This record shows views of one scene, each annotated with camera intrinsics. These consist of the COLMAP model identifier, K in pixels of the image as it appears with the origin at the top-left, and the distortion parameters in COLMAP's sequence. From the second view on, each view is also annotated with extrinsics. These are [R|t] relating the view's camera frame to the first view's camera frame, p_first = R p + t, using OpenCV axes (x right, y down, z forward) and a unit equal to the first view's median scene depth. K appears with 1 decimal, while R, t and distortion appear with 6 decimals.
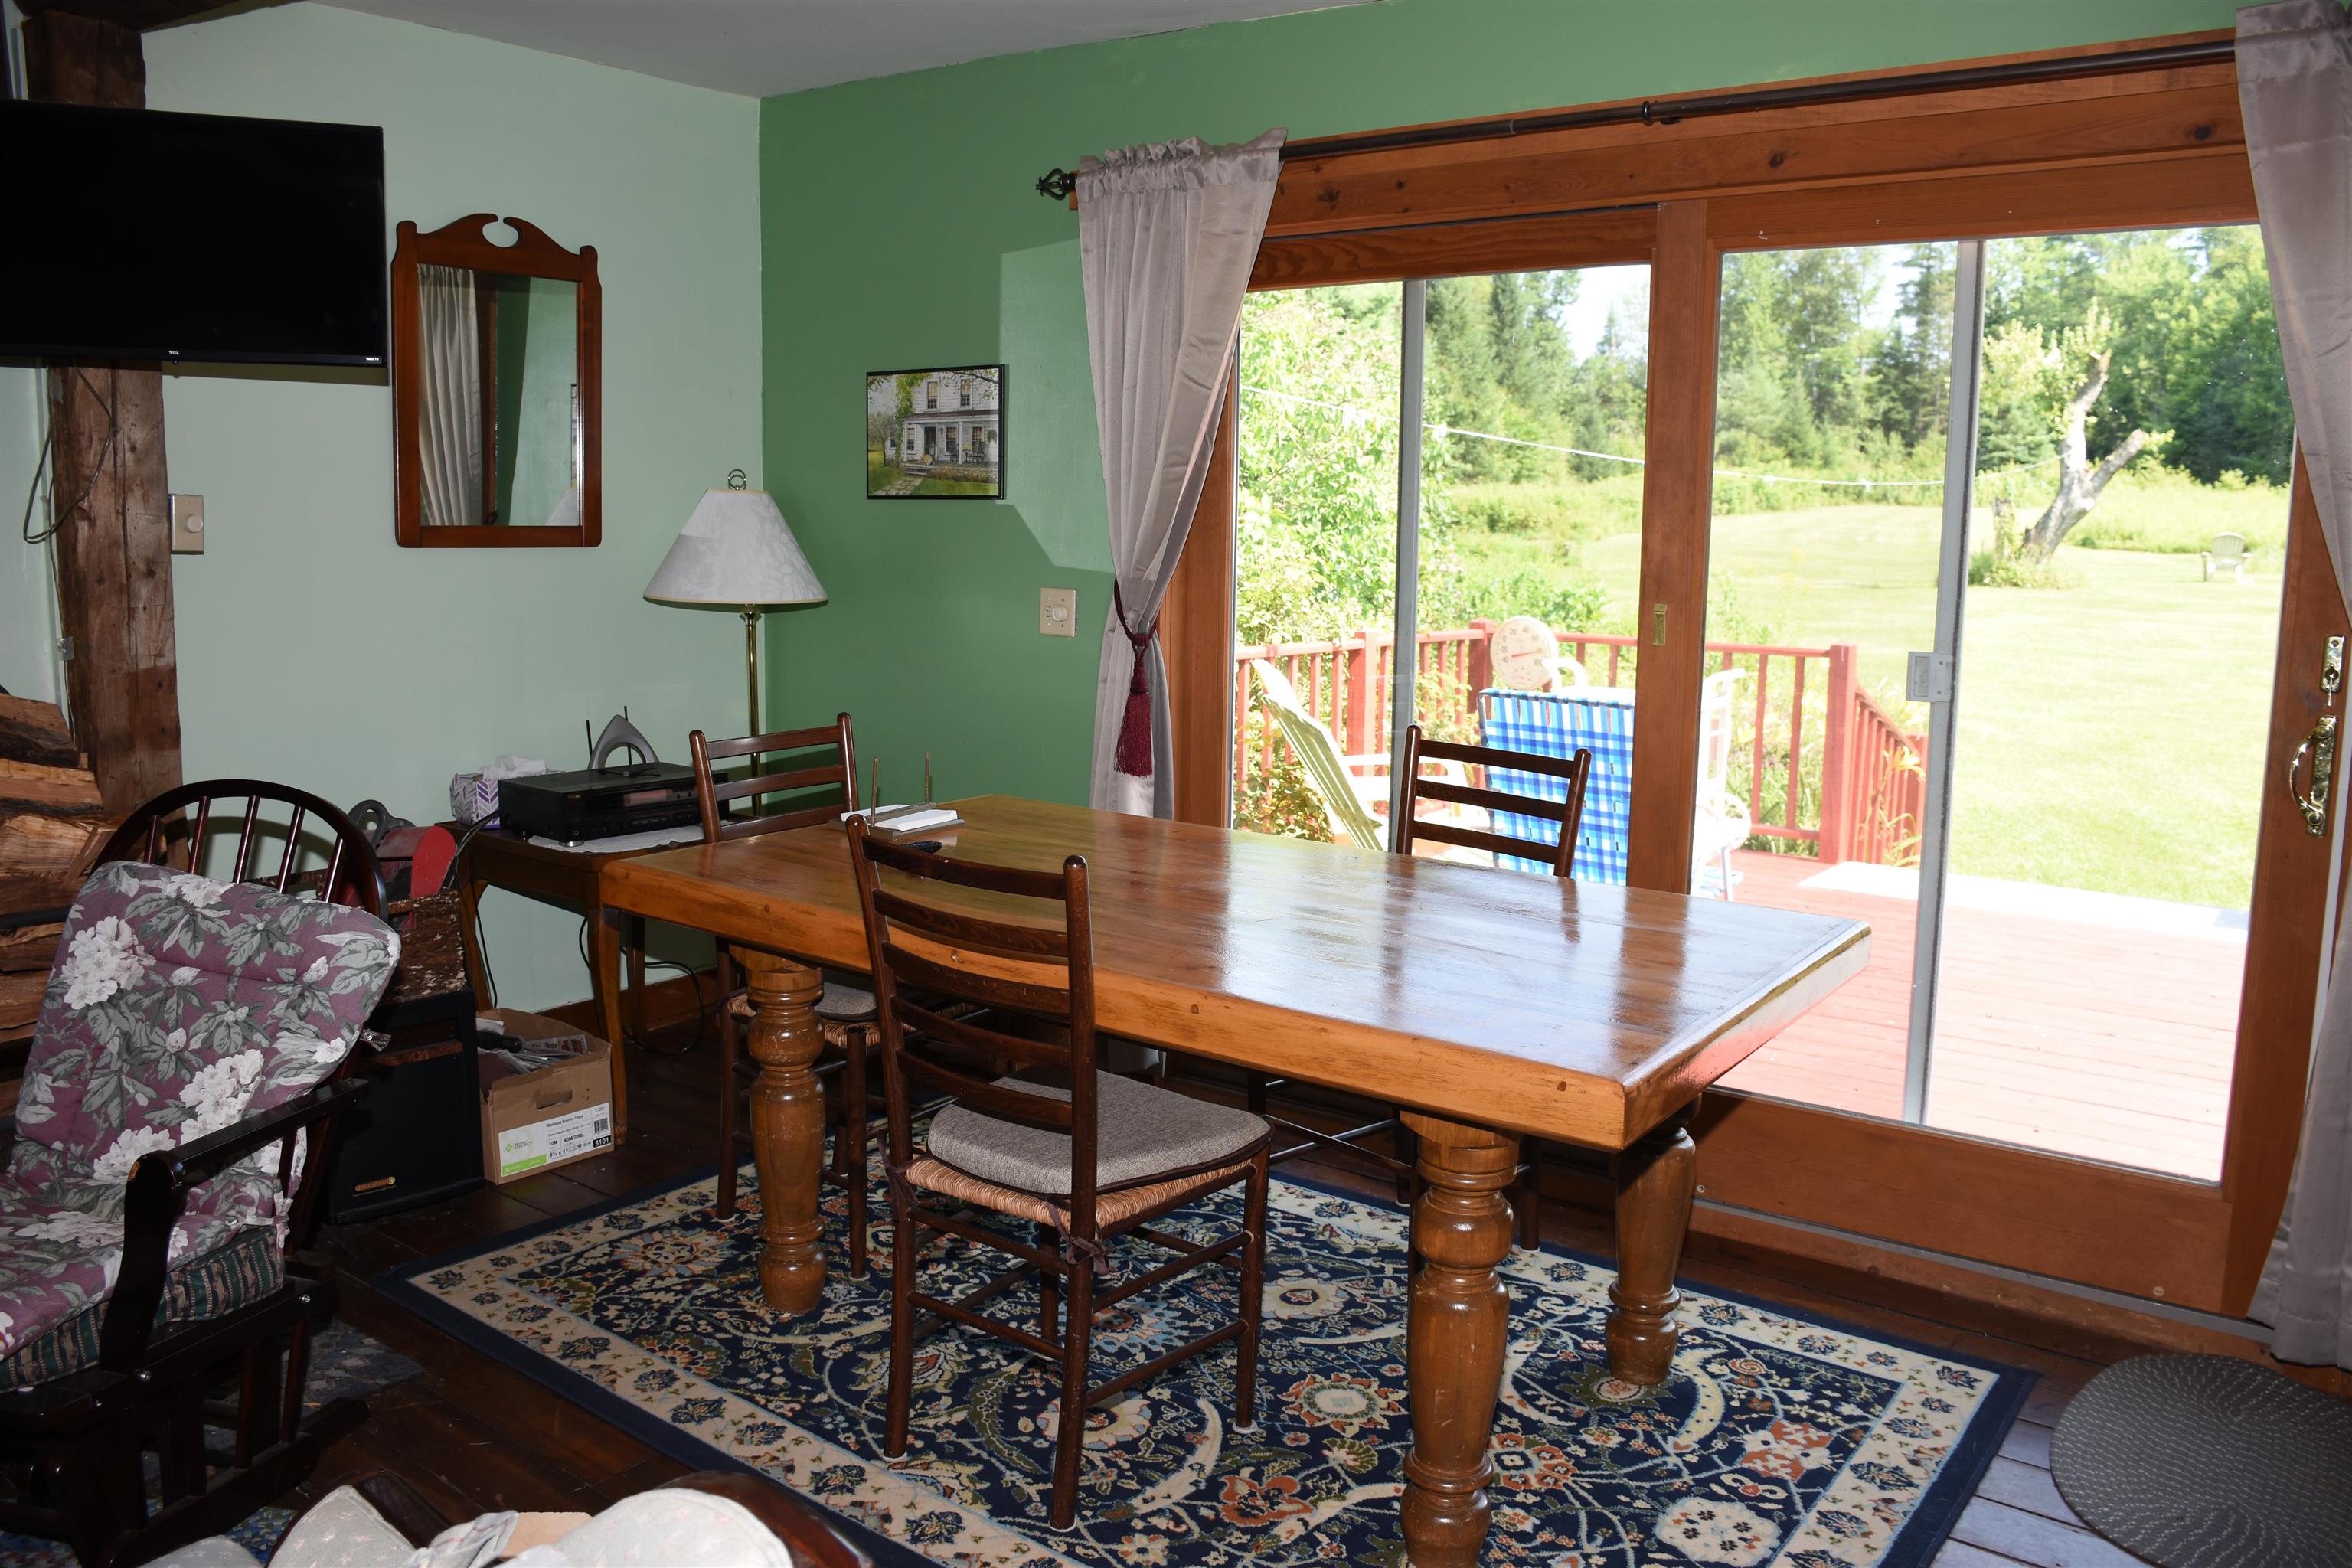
lens RADIAL K [[1848.7, 0, 1176.1], [0, 1848.7, 783.0], [0, 0, 1]] dist [-0.050564, -0.000910]
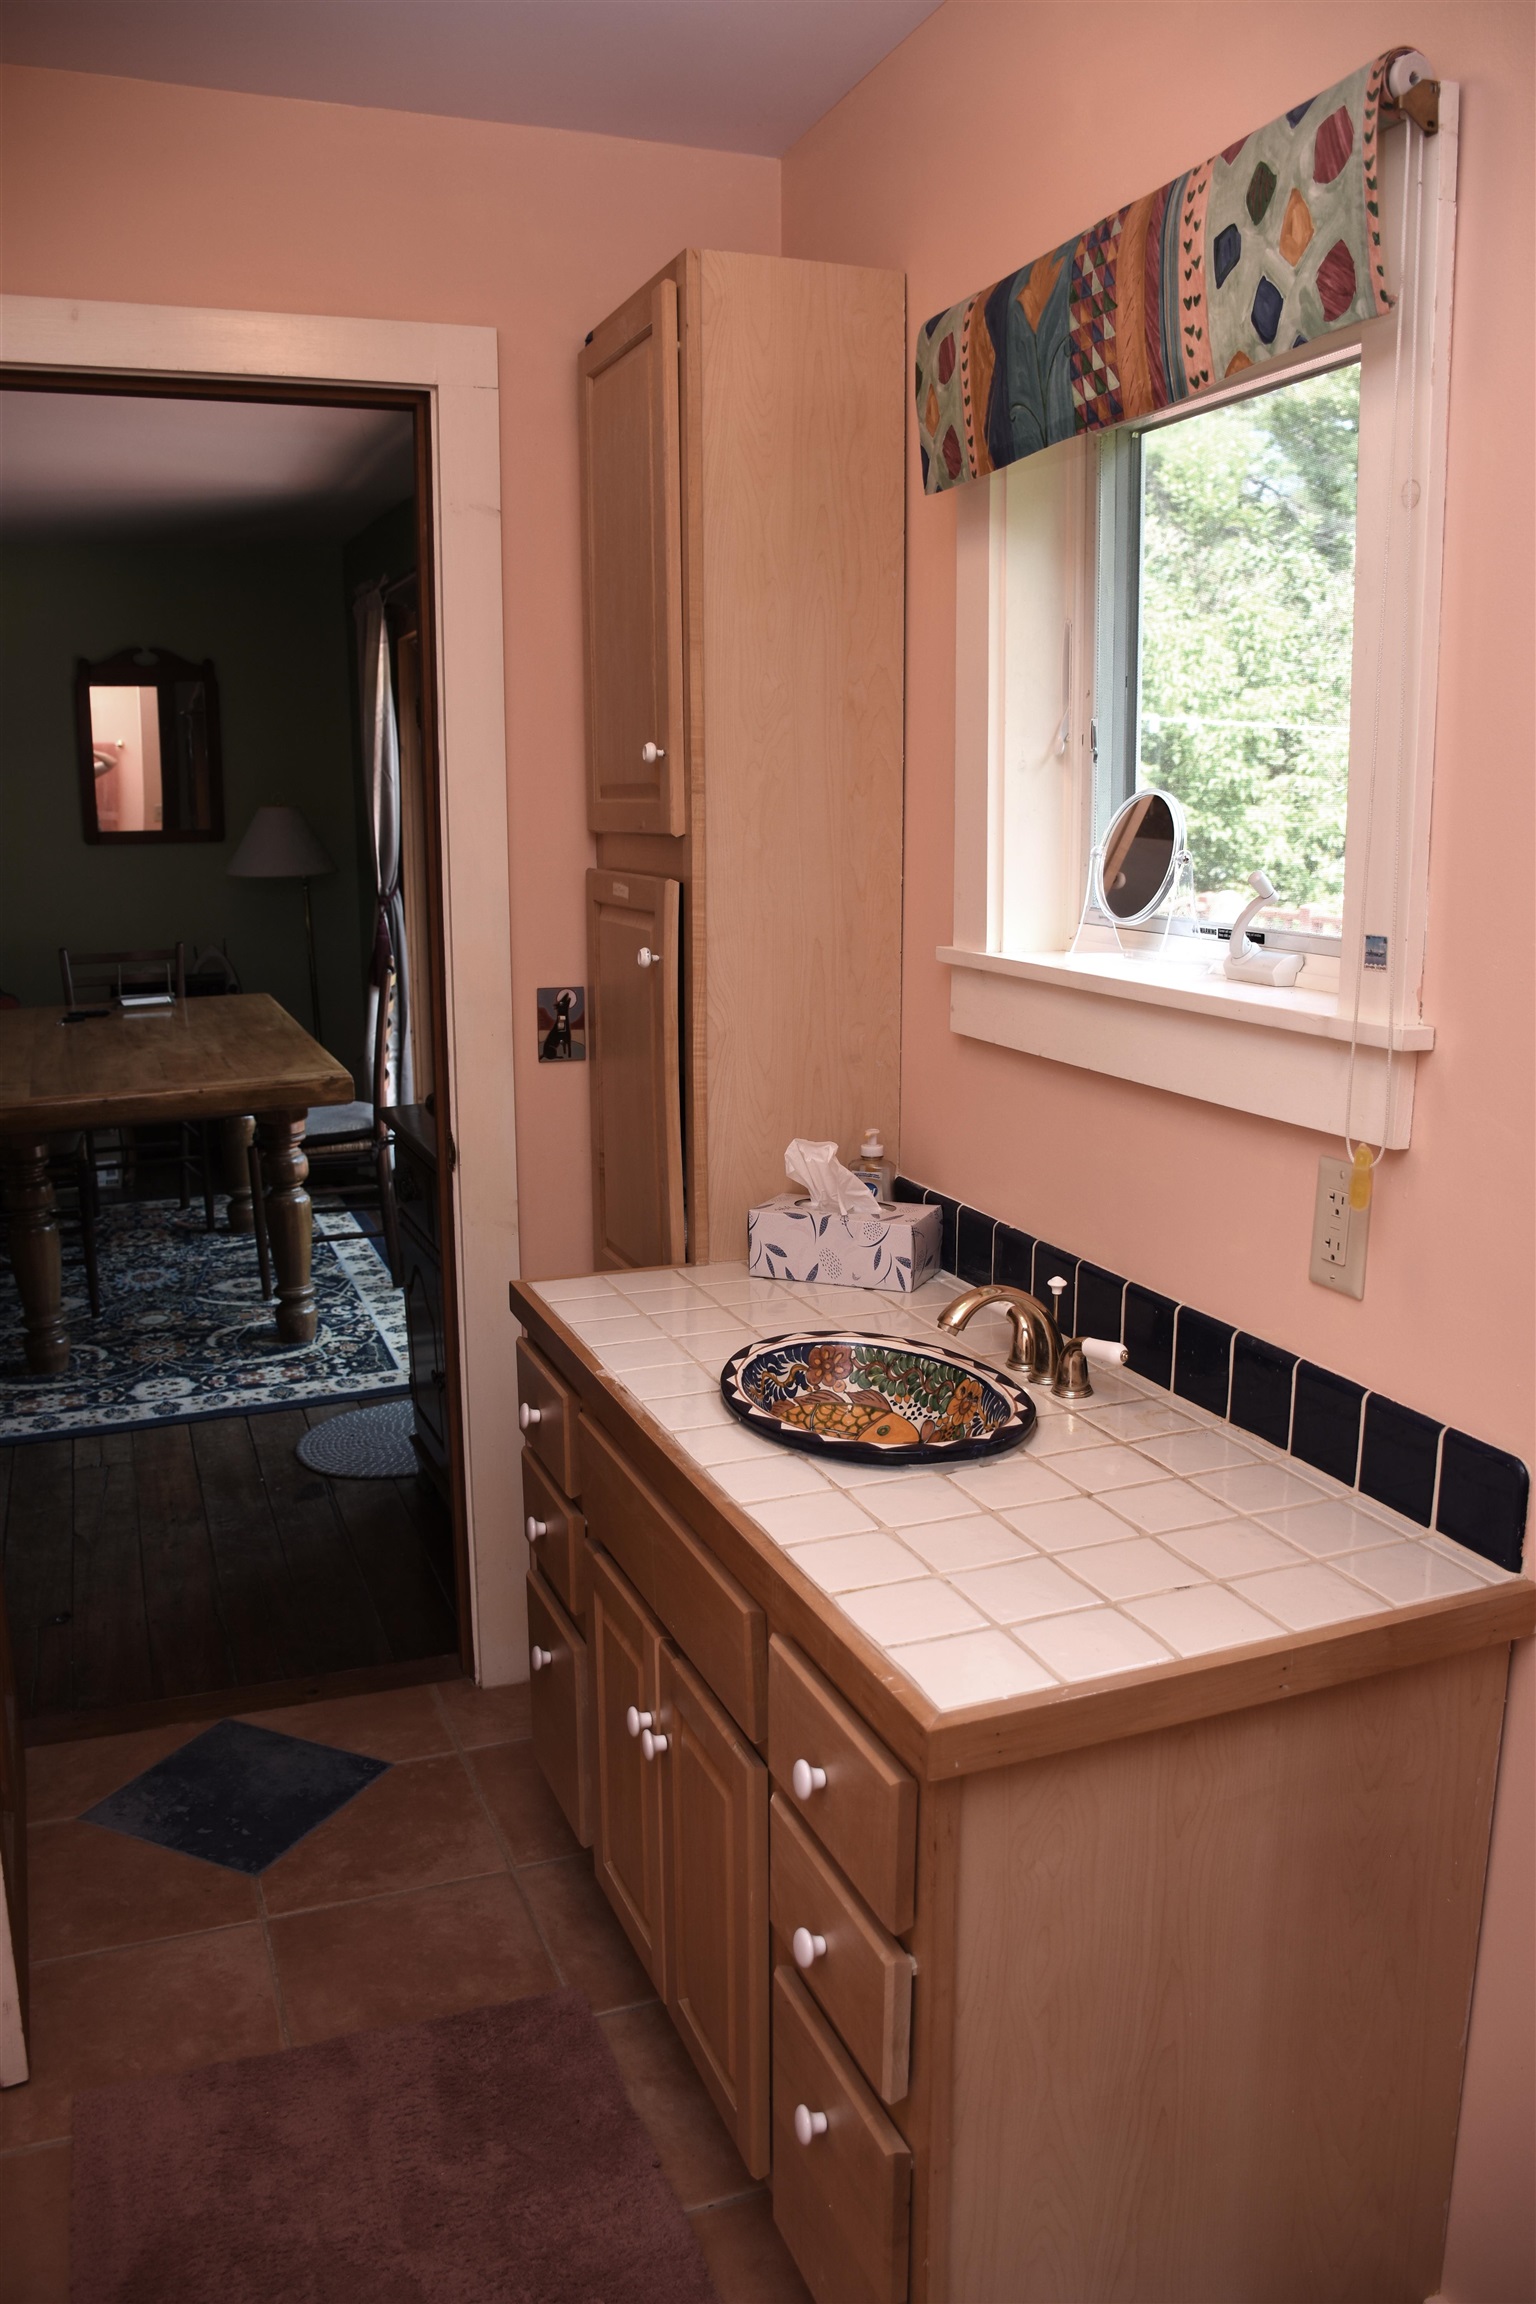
lens RADIAL K [[1811.0, 0, 766.8], [0, 1811.0, 1147.7], [0, 0, 1]] dist [-0.050564, -0.000910]
pose [[0.834015, 0.094340, -0.543617, 1.607306], [-0.067456, 0.995317, 0.069237, 0.003900], [0.547603, -0.021075, 0.836473, -0.156197]]
